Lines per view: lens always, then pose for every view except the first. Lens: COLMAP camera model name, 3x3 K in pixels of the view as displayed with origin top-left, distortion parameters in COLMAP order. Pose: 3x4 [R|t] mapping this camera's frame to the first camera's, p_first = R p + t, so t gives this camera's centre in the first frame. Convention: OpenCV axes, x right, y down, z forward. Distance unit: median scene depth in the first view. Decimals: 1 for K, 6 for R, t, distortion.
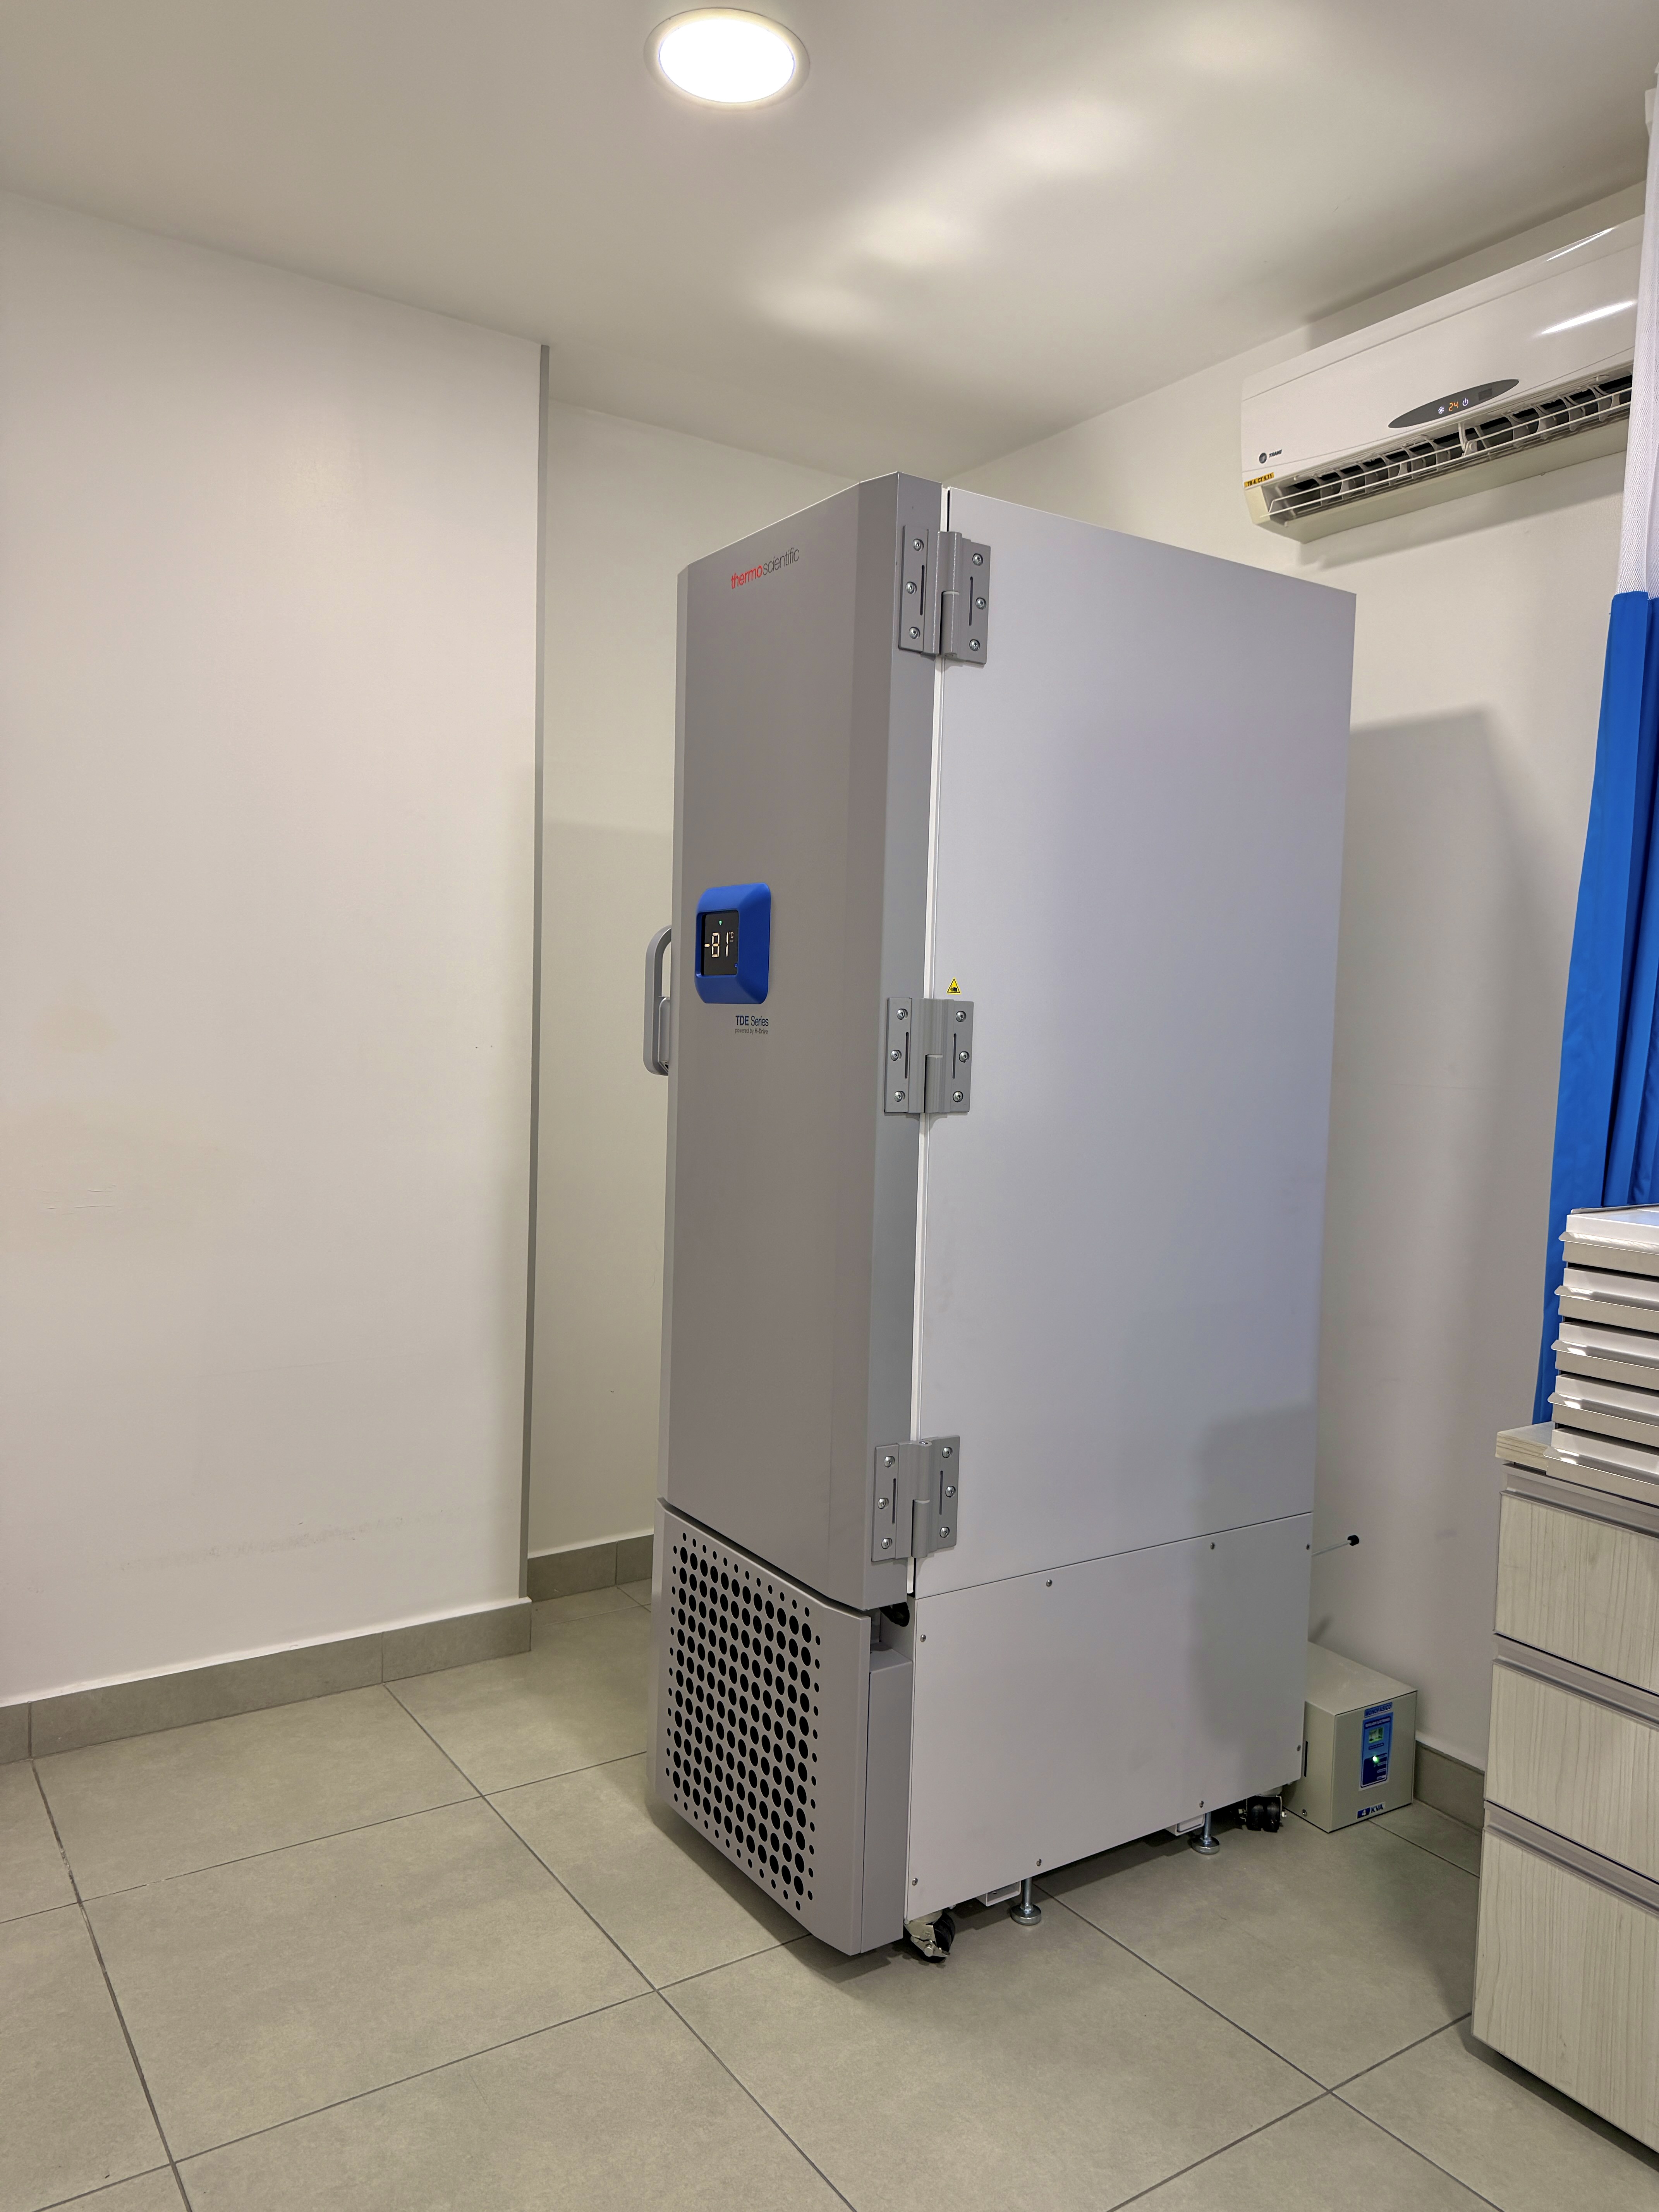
lens RADIAL K [[1562.3, 0, 831.0], [0, 1562.3, 1122.4], [0, 0, 1]] dist [0.085917, -0.101432]
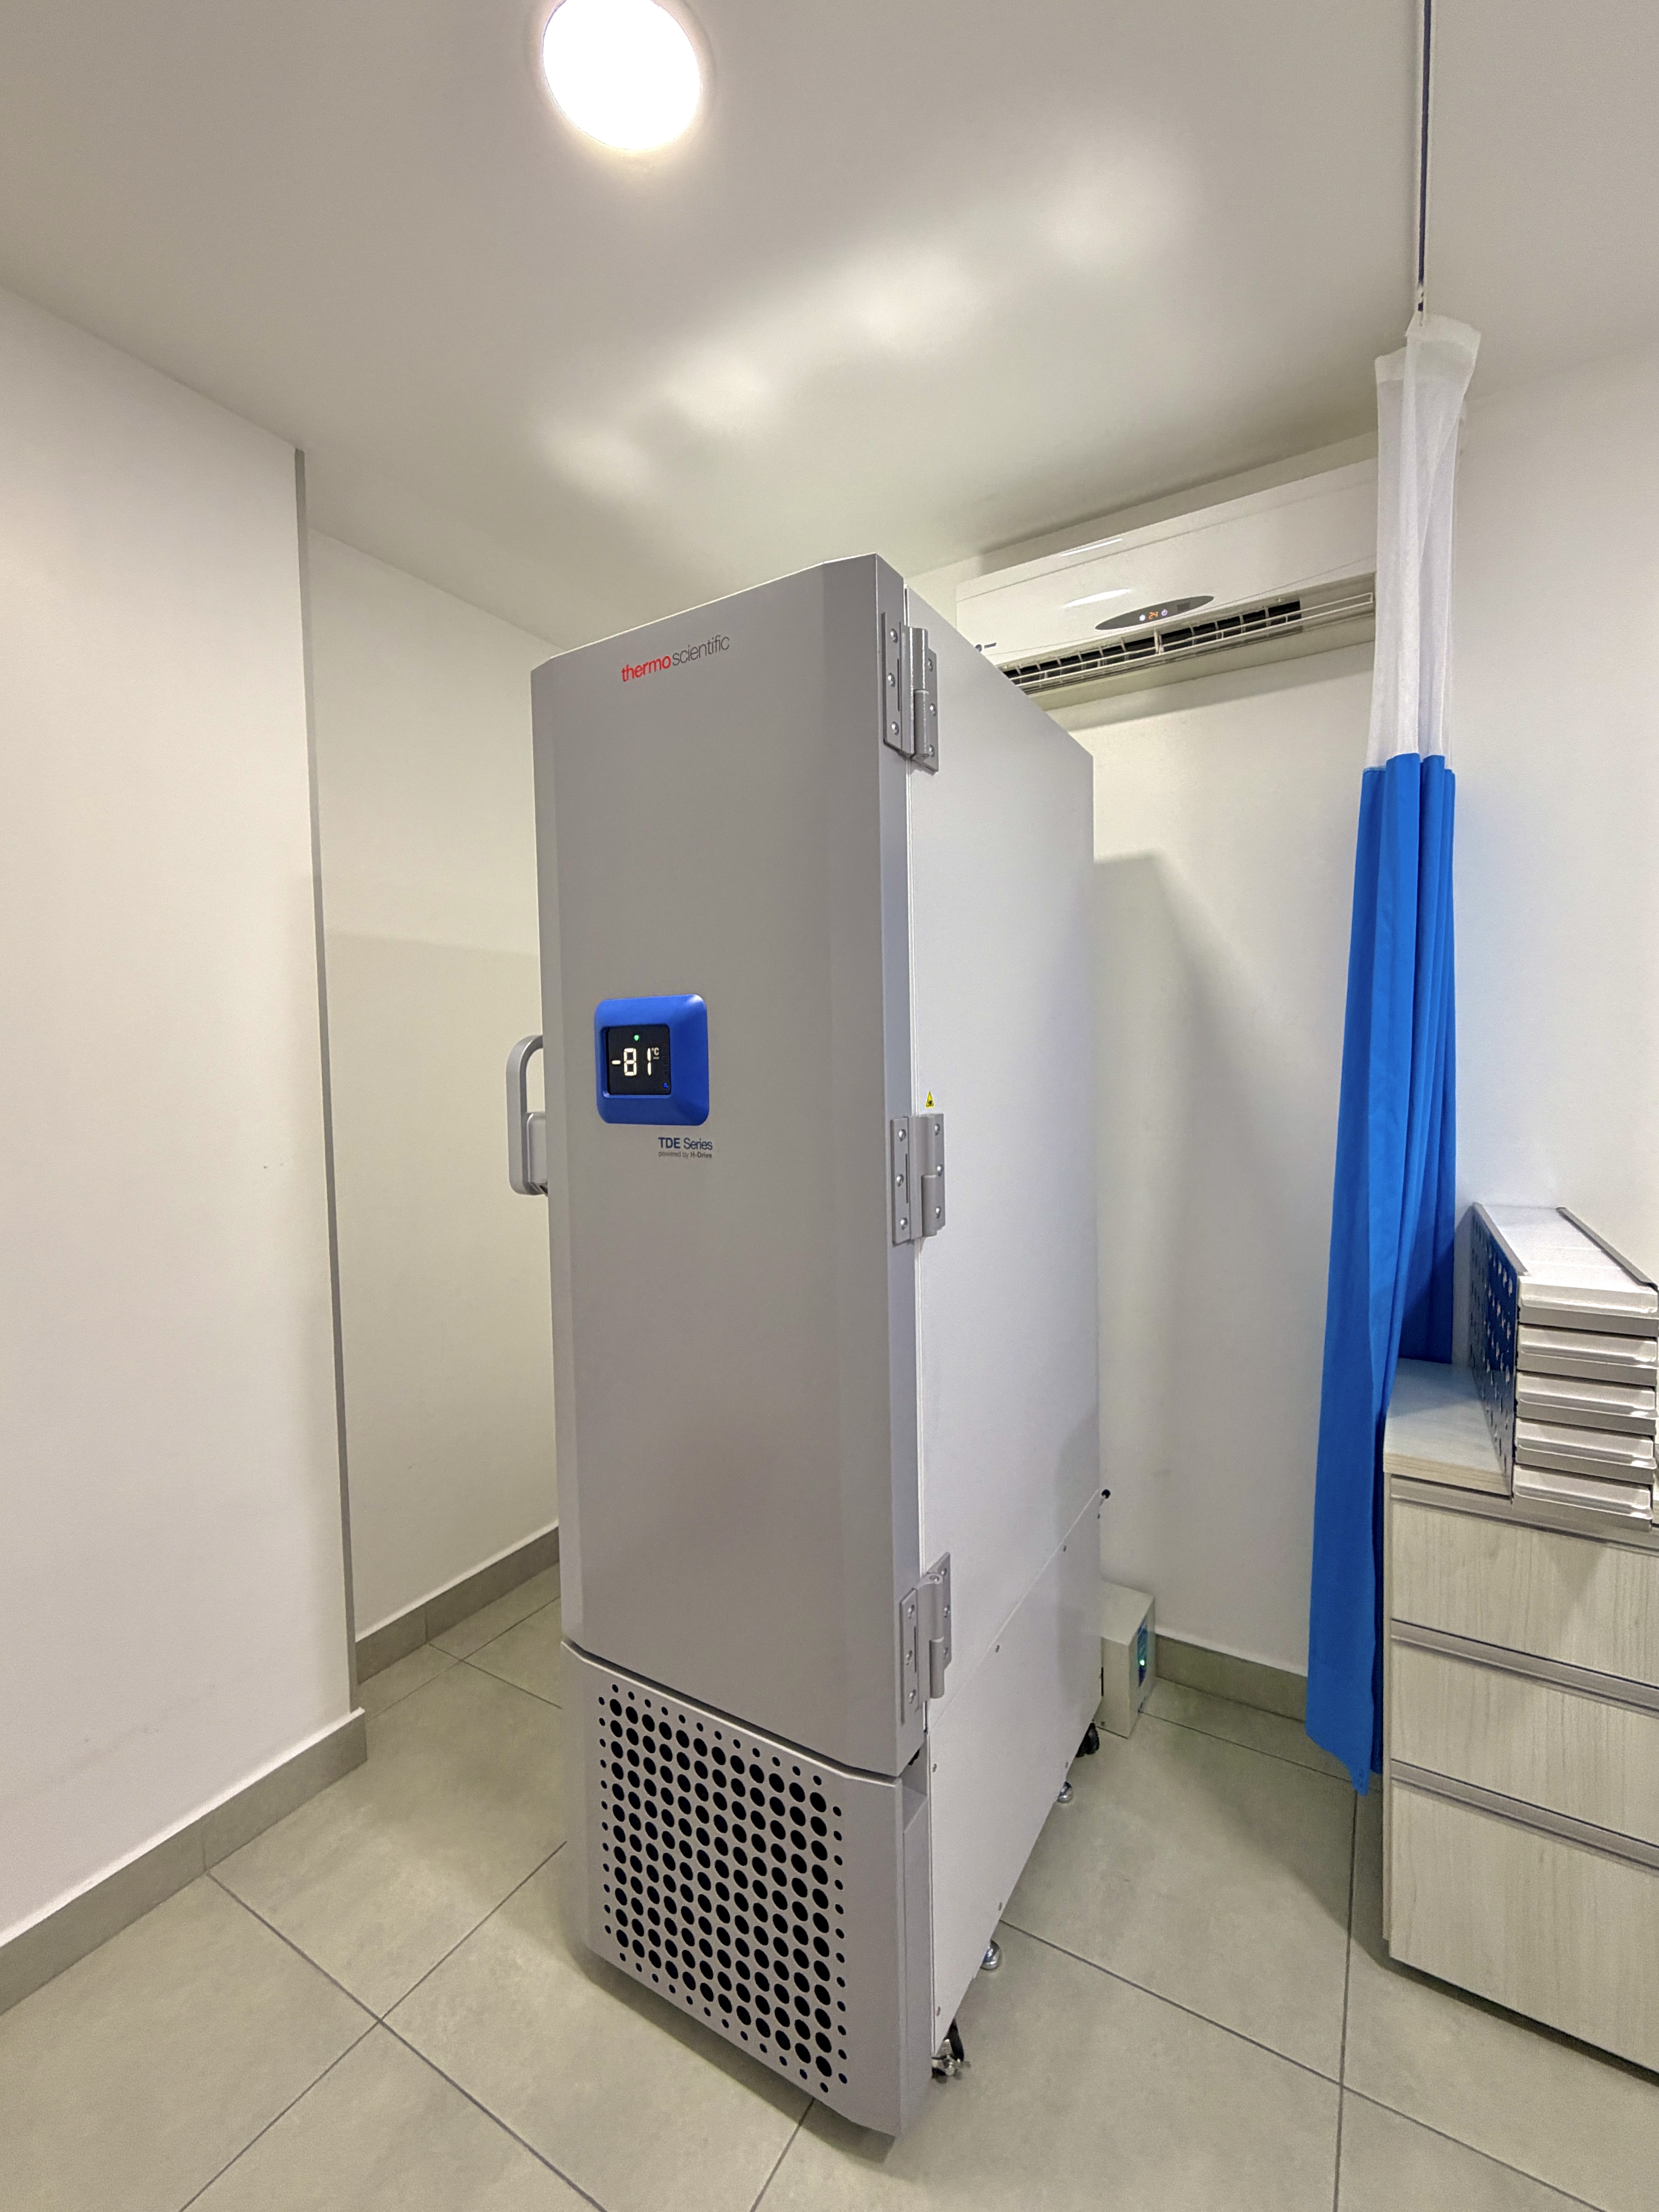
lens RADIAL K [[946.0, 0, 829.5], [0, 946.0, 1106.0], [0, 0, 1]] dist [0.002264, 0.000839]
pose [[0.909503, -0.067842, 0.410125, -0.195265], [0.073816, 0.997271, 0.001272, -0.079245], [-0.409092, 0.029116, 0.912028, 0.440690]]
